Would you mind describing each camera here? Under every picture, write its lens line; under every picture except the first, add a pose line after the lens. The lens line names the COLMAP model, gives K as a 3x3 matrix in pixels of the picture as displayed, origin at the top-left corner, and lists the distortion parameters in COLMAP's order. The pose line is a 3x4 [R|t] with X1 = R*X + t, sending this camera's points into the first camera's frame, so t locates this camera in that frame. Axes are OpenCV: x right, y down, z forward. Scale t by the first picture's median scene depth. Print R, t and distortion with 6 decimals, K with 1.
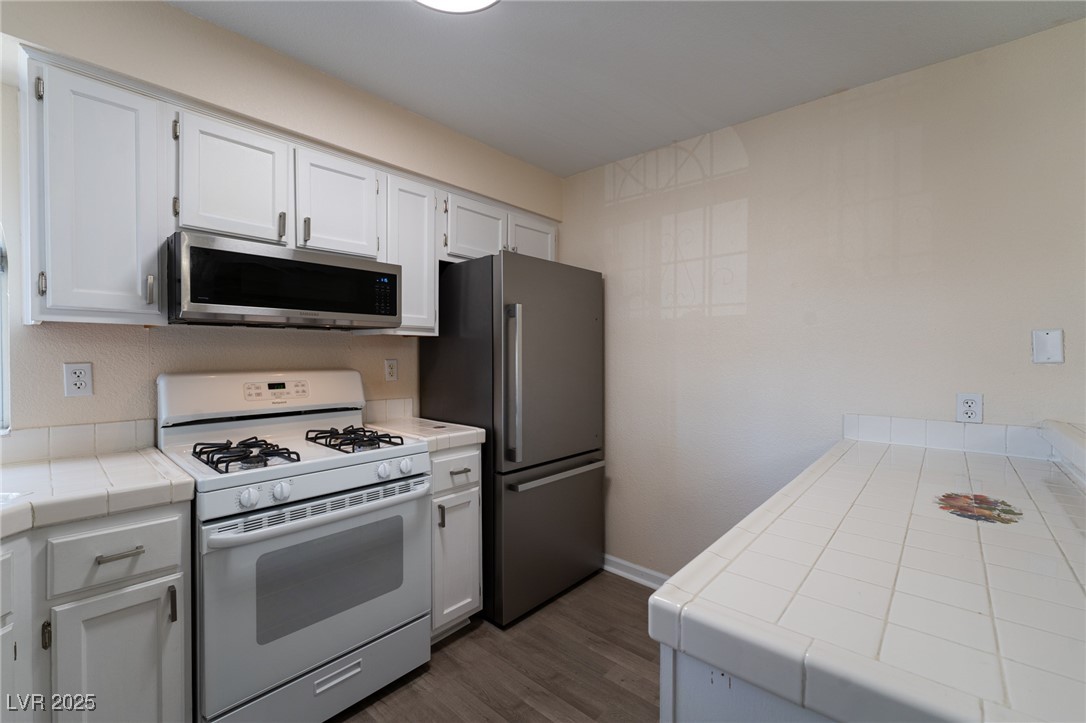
lens RADIAL K [[456.0, 0, 545.5], [0, 456.0, 358.8], [0, 0, 1]] dist [-0.001588, 0.000092]
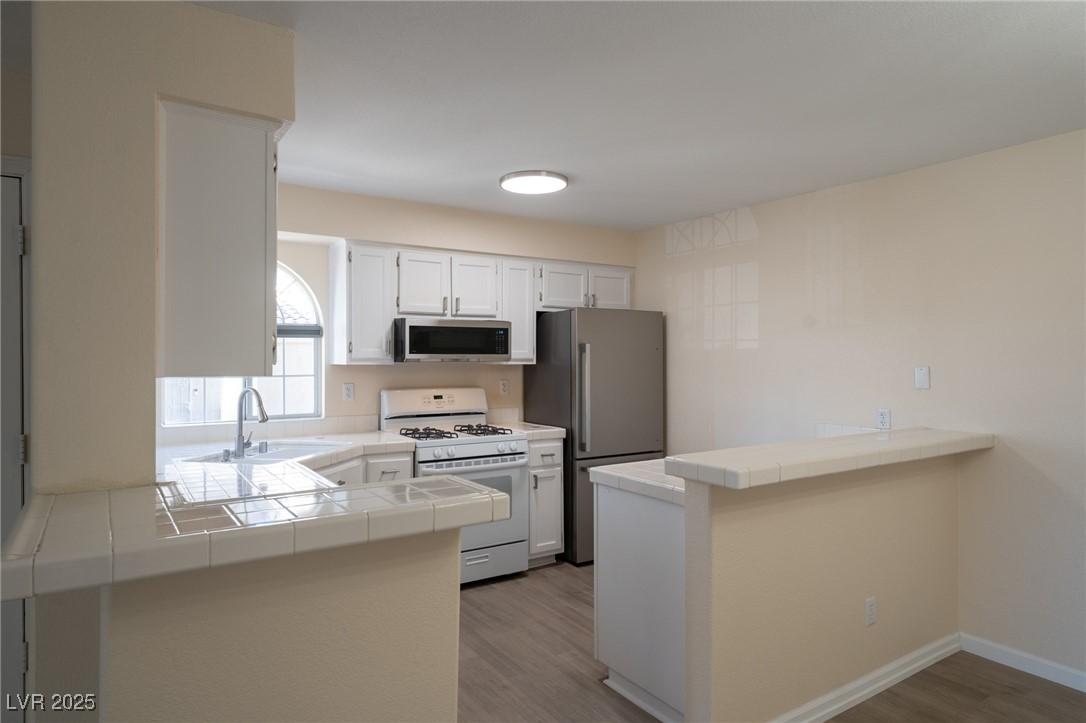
lens RADIAL K [[616.9, 0, 543.0], [0, 616.9, 361.5], [0, 0, 1]] dist [0.000976, 0.000257]
pose [[0.967712, -0.001206, -0.252055, 0.319765], [-0.000846, 0.999967, -0.008031, -0.049326], [0.252056, 0.007985, 0.967680, -1.009817]]
